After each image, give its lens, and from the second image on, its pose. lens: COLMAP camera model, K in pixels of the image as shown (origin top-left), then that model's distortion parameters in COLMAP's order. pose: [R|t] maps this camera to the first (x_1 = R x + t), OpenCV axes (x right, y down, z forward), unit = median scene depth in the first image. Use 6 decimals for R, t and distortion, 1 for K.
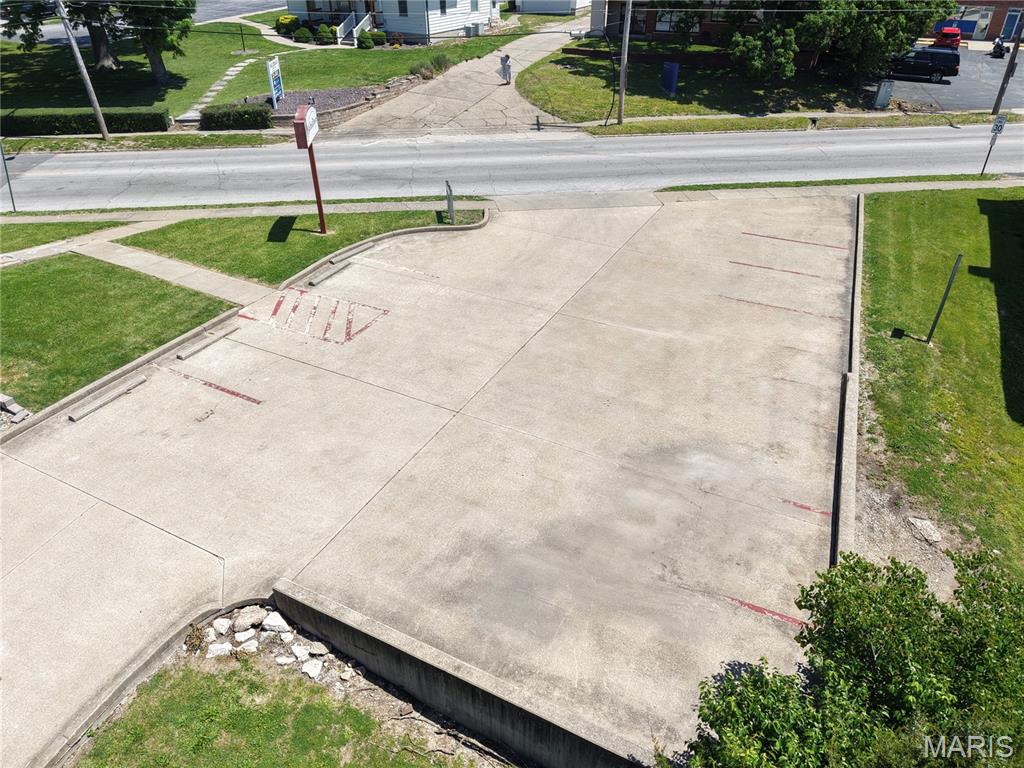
lens RADIAL K [[683.2, 0, 516.5], [0, 683.2, 379.3], [0, 0, 1]] dist [0.078508, -0.103113]
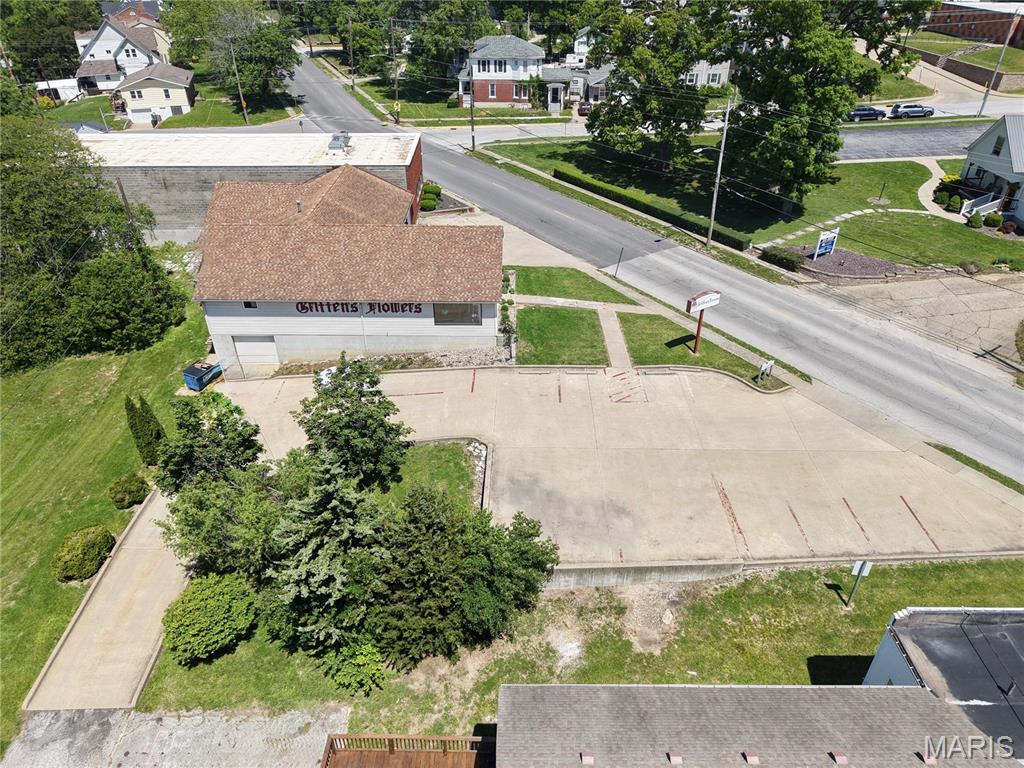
lens RADIAL K [[683.2, 0, 516.5], [0, 683.2, 379.3], [0, 0, 1]] dist [0.078508, -0.103113]
pose [[0.442929, 0.486411, -0.753139, 0.939901], [-0.487804, 0.835560, 0.252760, -0.395587], [0.752237, 0.255429, 0.607367, -0.447381]]
